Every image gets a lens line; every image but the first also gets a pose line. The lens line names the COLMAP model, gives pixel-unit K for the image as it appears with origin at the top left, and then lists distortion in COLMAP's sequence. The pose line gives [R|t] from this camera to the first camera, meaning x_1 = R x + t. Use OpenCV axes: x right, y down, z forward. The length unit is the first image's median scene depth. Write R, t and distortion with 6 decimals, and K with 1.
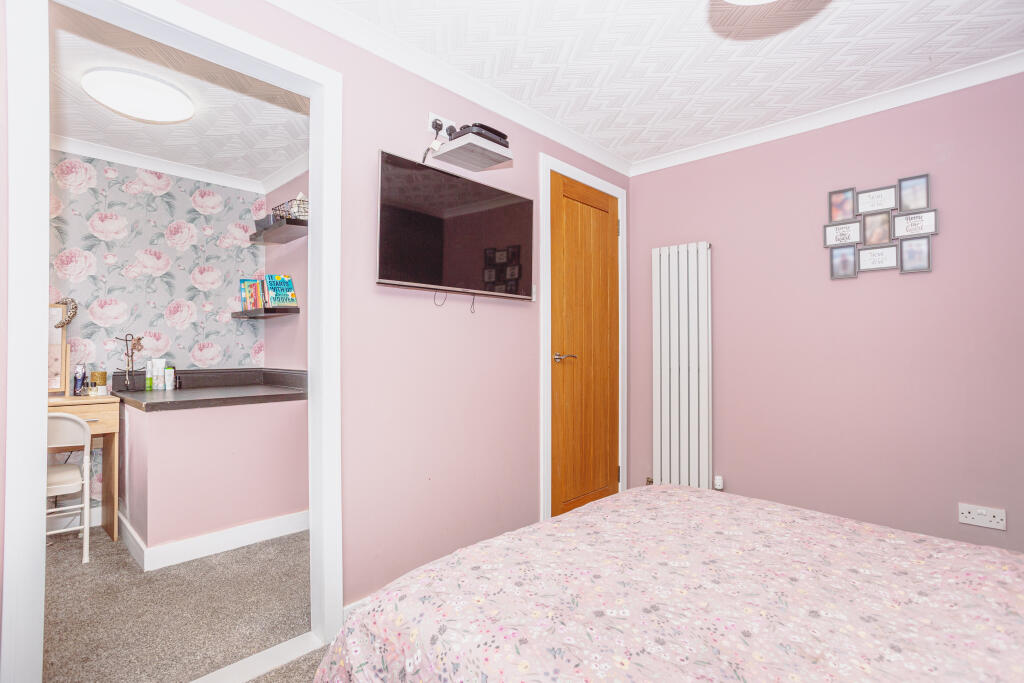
lens RADIAL K [[502.1, 0, 514.6], [0, 502.1, 348.1], [0, 0, 1]] dist [-0.005187, 0.005662]
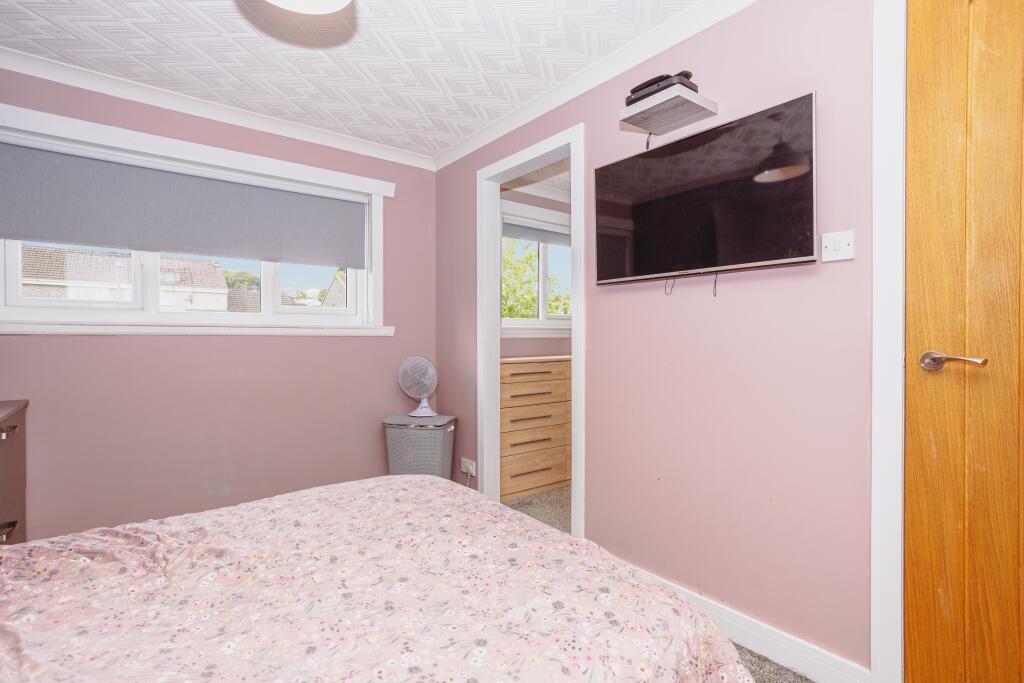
lens RADIAL K [[502.1, 0, 513.5], [0, 502.1, 333.4], [0, 0, 1]] dist [-0.005187, 0.005662]
pose [[-0.132838, -0.005780, -0.991121, 0.833534], [0.008270, 0.999942, -0.006940, -0.011790], [0.991103, -0.009119, -0.132783, 0.902926]]
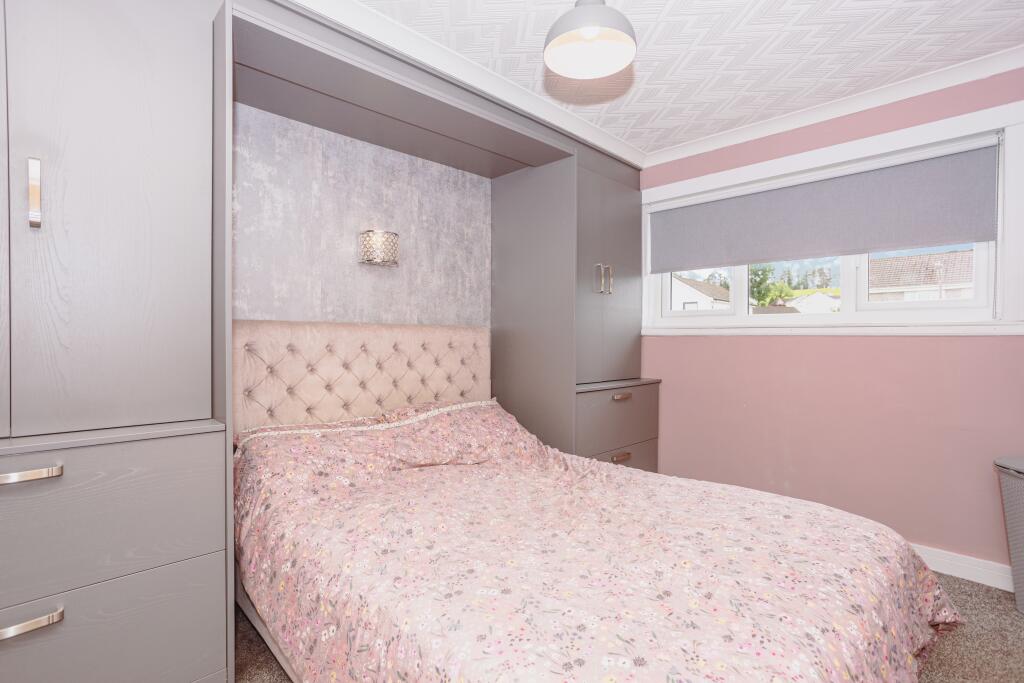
lens RADIAL K [[502.1, 0, 511.3], [0, 502.1, 344.4], [0, 0, 1]] dist [-0.005187, 0.005662]
pose [[-0.999979, 0.003651, 0.005353, 0.466919], [0.003667, 0.999989, 0.003053, -0.006889], [-0.005342, 0.003072, -0.999981, 1.266079]]
